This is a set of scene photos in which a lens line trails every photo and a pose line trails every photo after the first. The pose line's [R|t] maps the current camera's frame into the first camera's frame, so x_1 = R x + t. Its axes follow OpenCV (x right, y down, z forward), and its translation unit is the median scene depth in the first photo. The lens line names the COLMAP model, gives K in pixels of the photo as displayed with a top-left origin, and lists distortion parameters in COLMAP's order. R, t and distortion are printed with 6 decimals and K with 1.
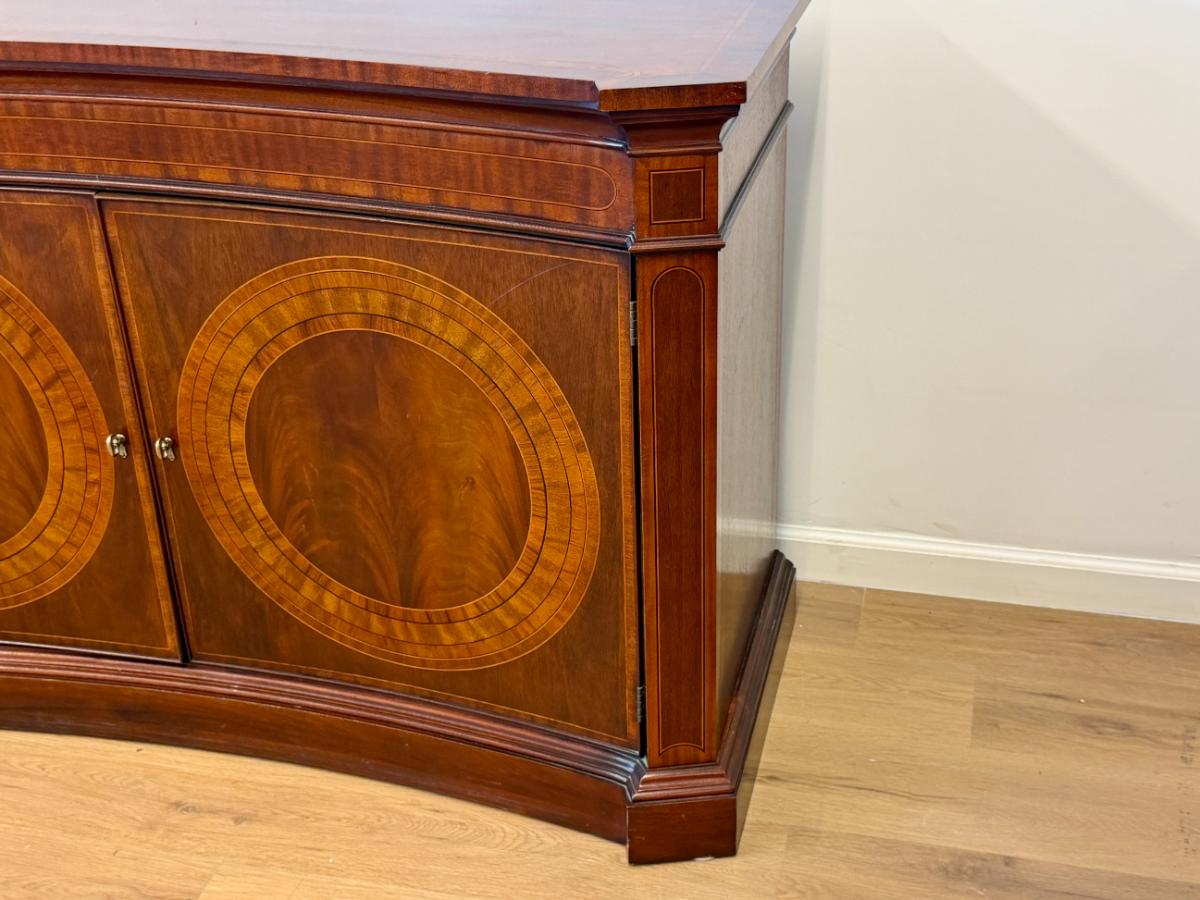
lens RADIAL K [[1416.1, 0, 600.0], [0, 1416.1, 450.0], [0, 0, 1]] dist [0.090917, -0.033615]
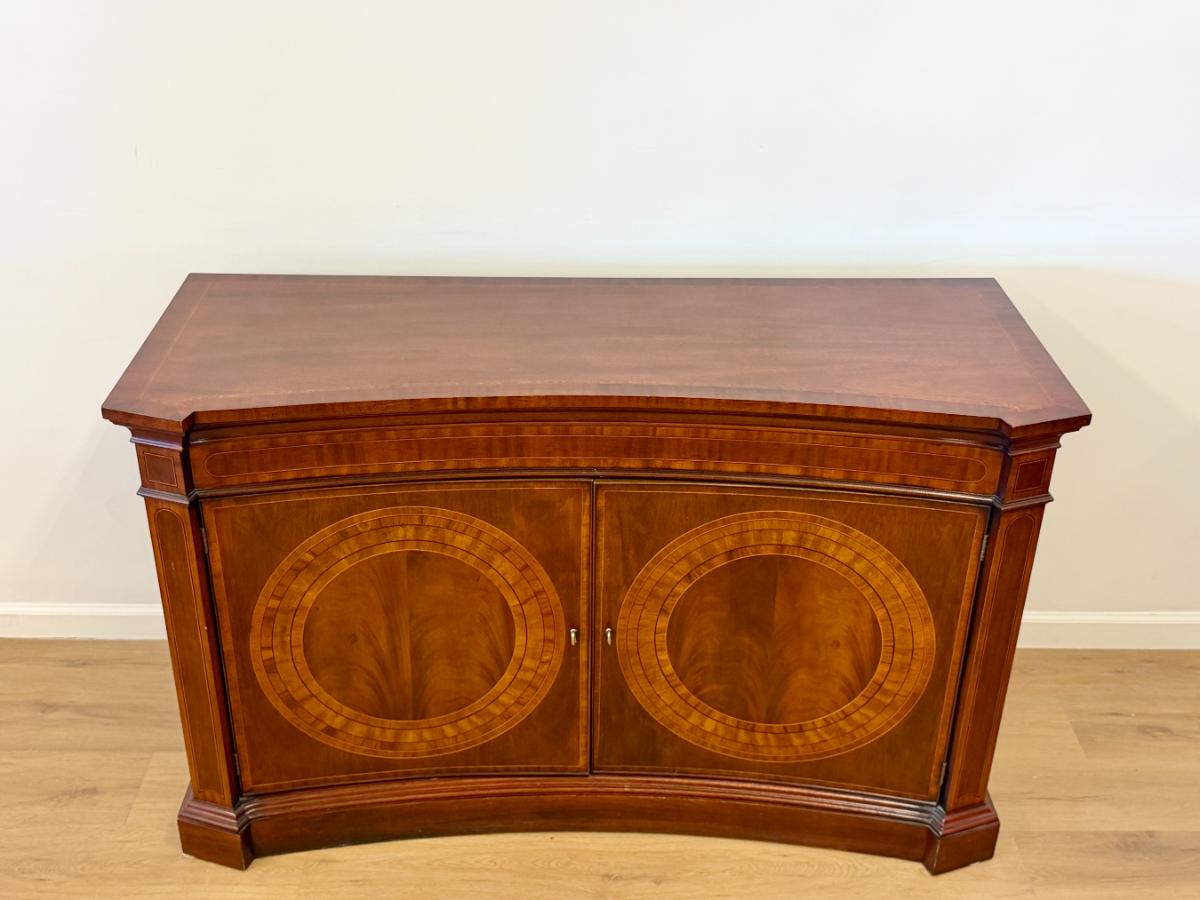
lens RADIAL K [[1214.0, 0, 562.2], [0, 1214.0, 450.0], [0, 0, 1]] dist [0.153694, -0.312223]
pose [[0.974663, -0.086564, 0.206250, -0.606403], [0.080883, 0.996079, 0.035834, -0.244557], [-0.208544, -0.018244, 0.977843, -0.201118]]
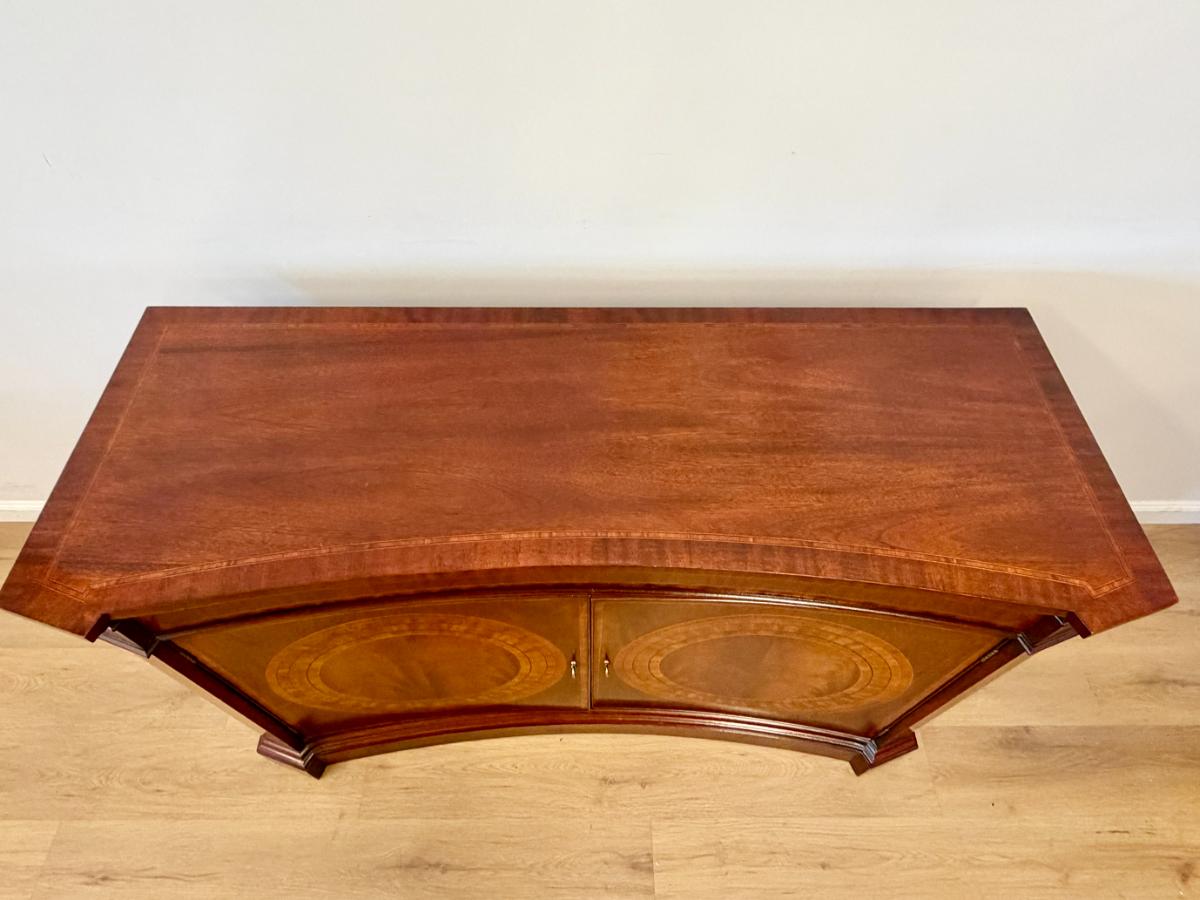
lens RADIAL K [[670.6, 0, 589.9], [0, 670.6, 444.7], [0, 0, 1]] dist [0.001127, -0.000170]
pose [[0.972072, -0.173203, 0.158356, -0.408297], [0.083956, 0.886763, 0.454535, -0.569233], [-0.219151, -0.428546, 0.876539, 0.477944]]
